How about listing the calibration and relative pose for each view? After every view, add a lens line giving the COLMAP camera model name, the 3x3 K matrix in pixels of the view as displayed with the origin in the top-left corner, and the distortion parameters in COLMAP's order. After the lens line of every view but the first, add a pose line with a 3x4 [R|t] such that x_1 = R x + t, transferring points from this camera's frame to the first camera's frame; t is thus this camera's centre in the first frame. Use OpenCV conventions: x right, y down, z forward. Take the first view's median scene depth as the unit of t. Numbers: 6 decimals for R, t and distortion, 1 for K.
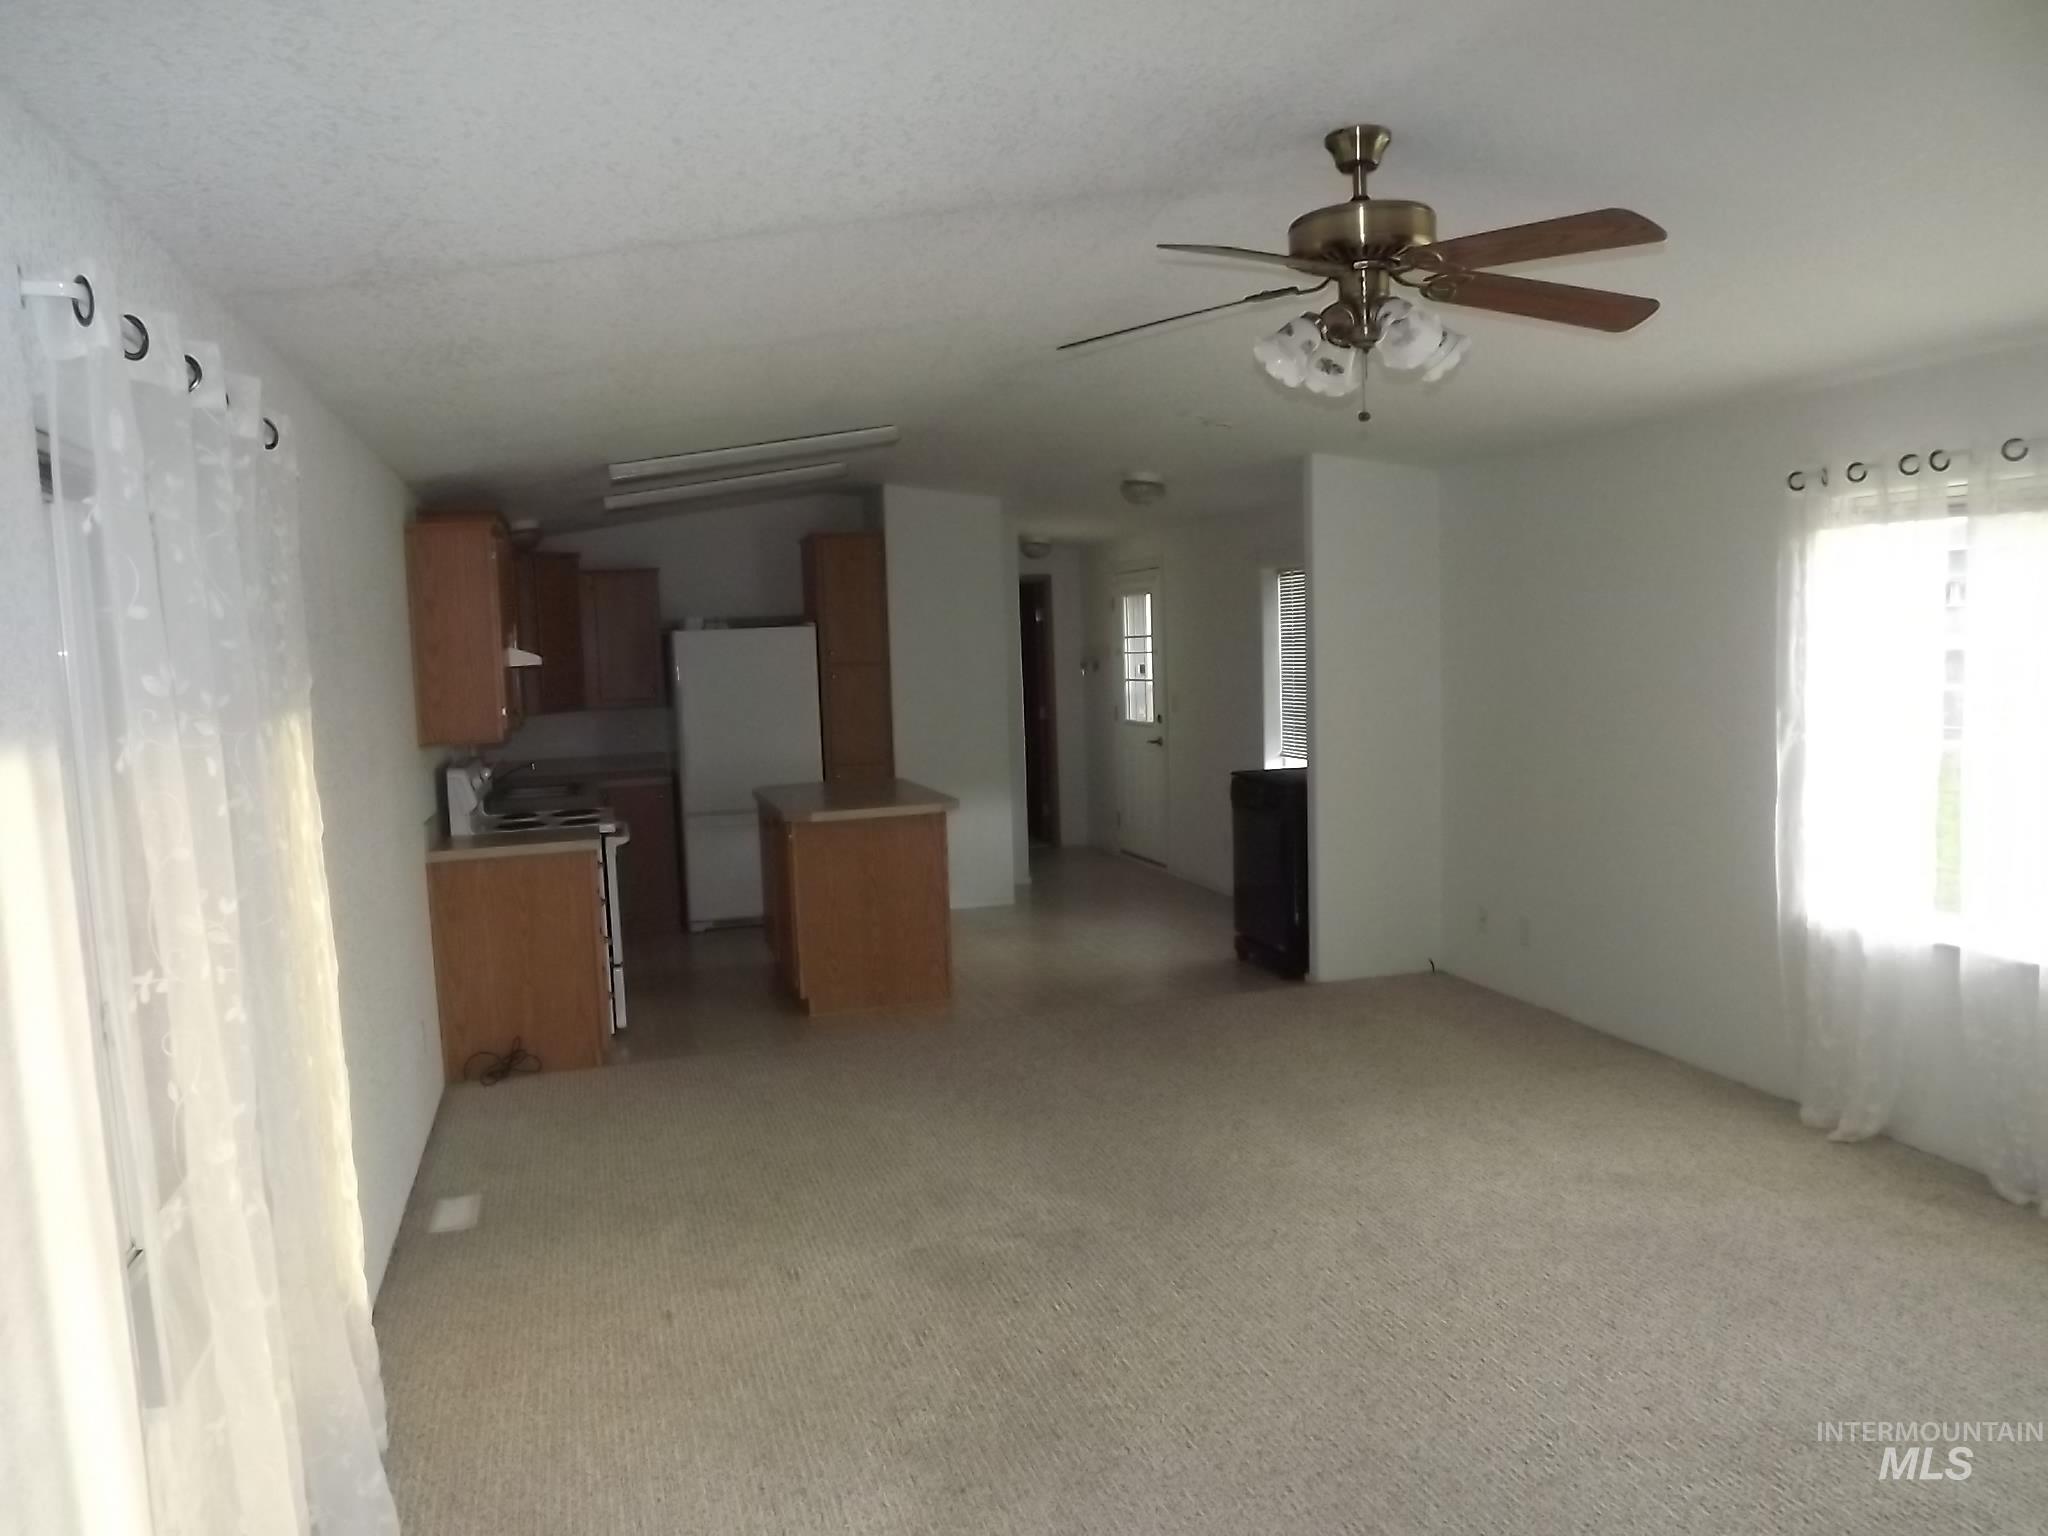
lens RADIAL K [[1475.2, 0, 1012.7], [0, 1475.2, 778.6], [0, 0, 1]] dist [-0.047275, 0.005636]
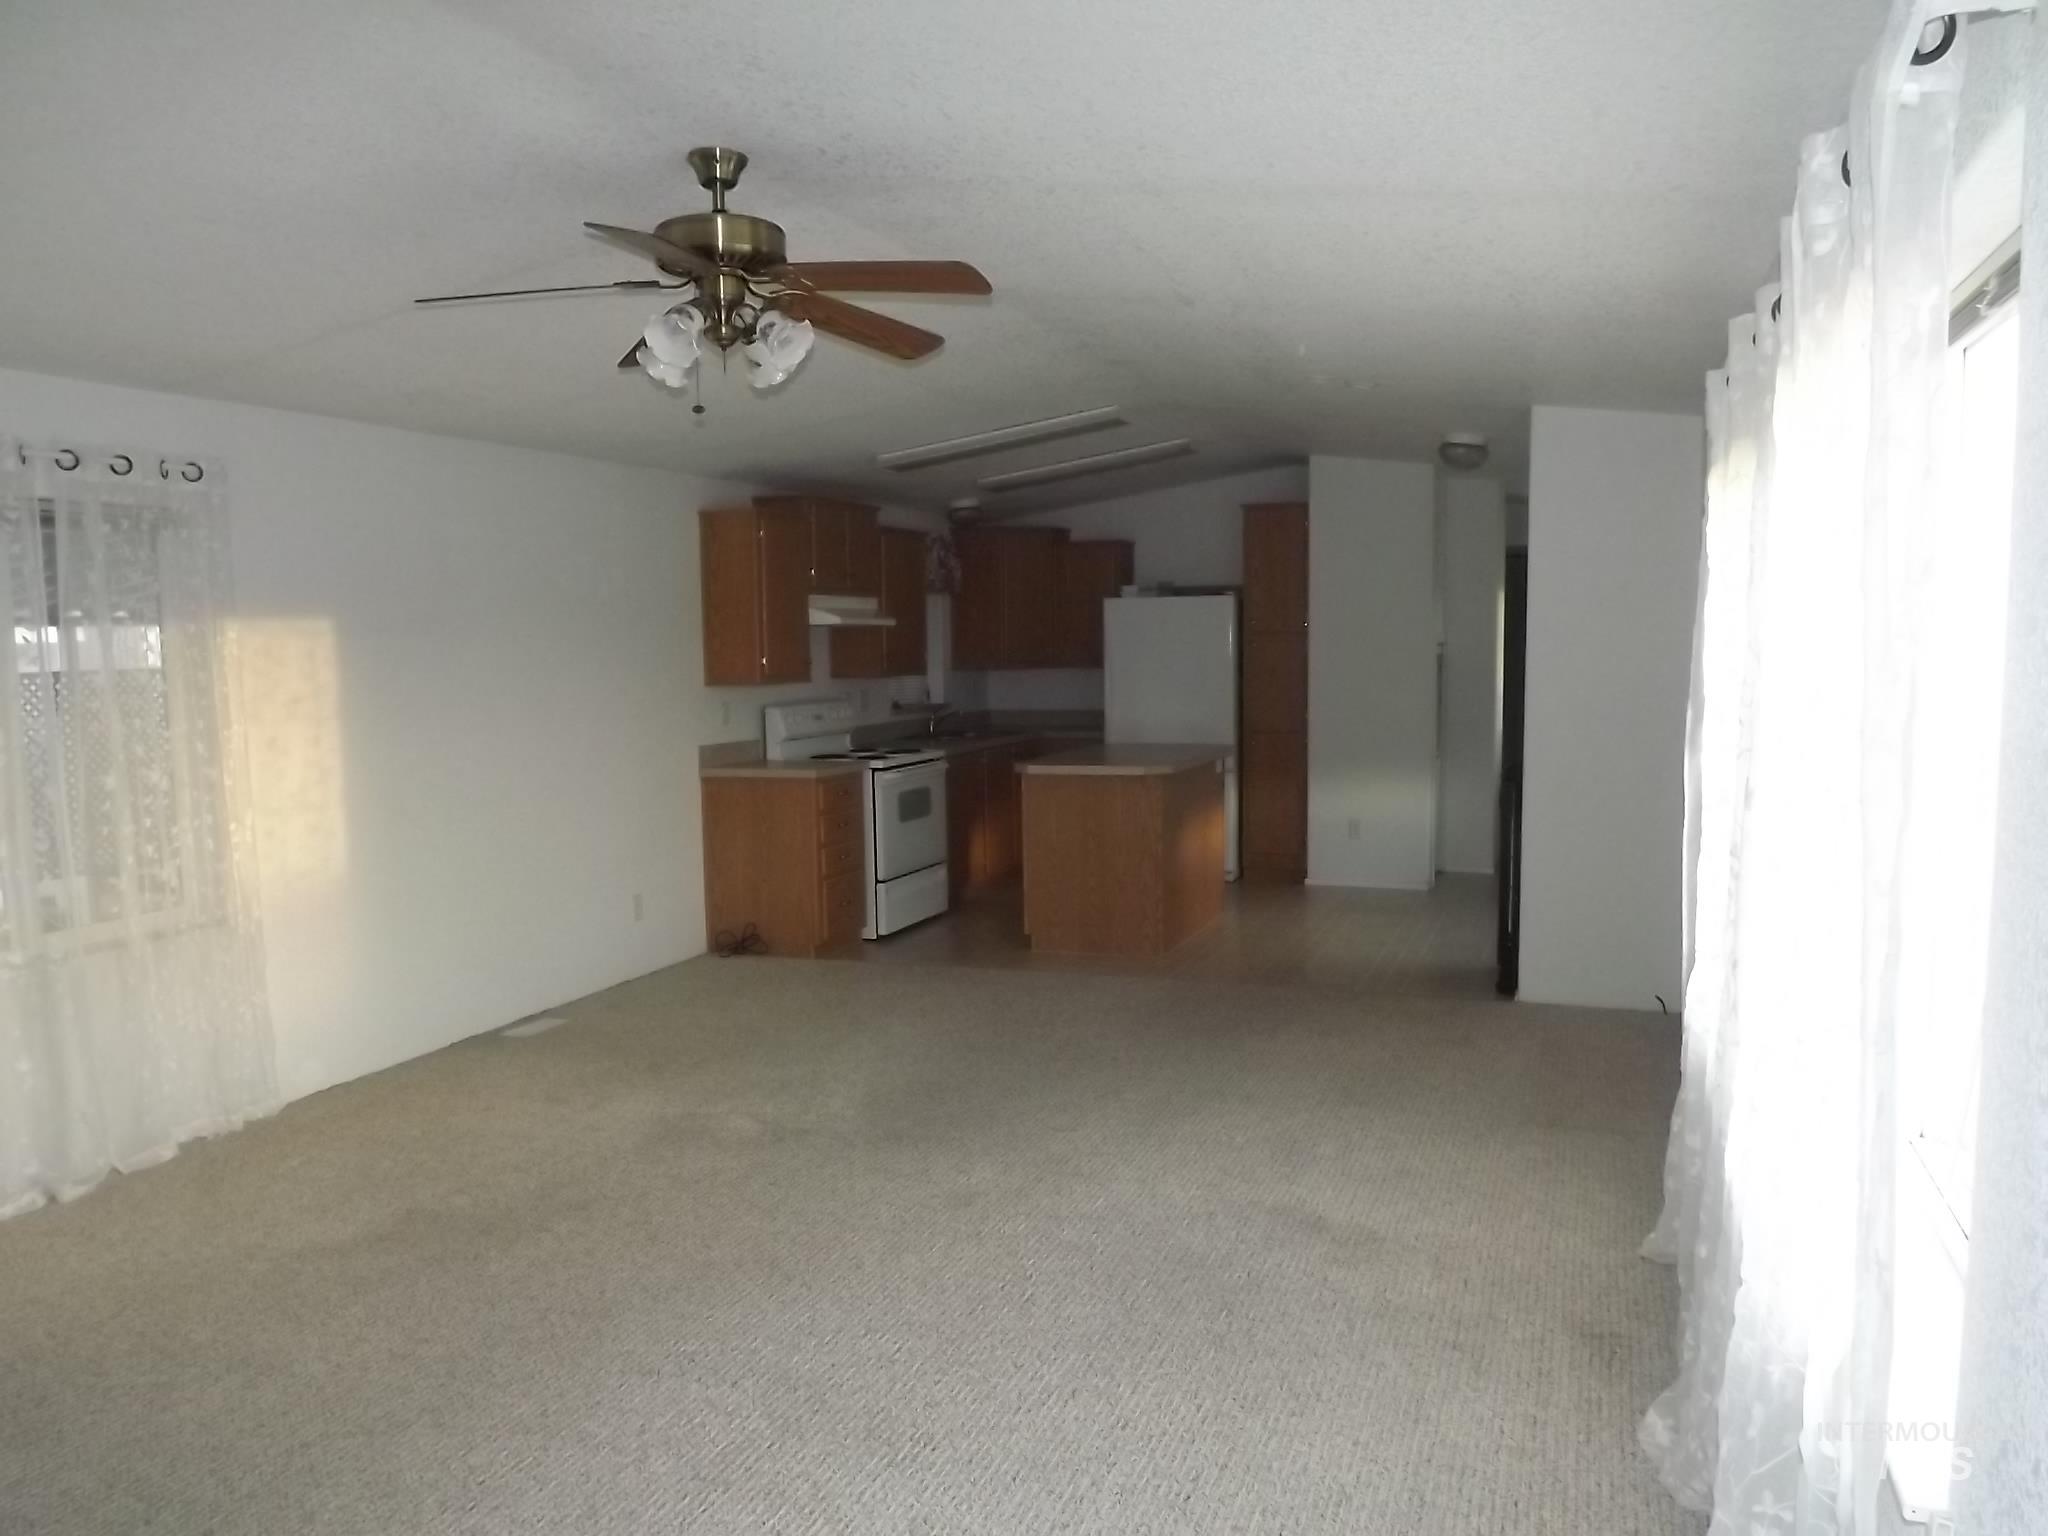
lens RADIAL K [[1491.0, 0, 1060.7], [0, 1491.0, 769.7], [0, 0, 1]] dist [-0.045987, 0.000767]
pose [[0.808259, 0.078092, -0.583625, 0.496031], [-0.070333, 0.996874, 0.035983, -0.014141], [0.584611, 0.011965, 0.811225, 0.106795]]
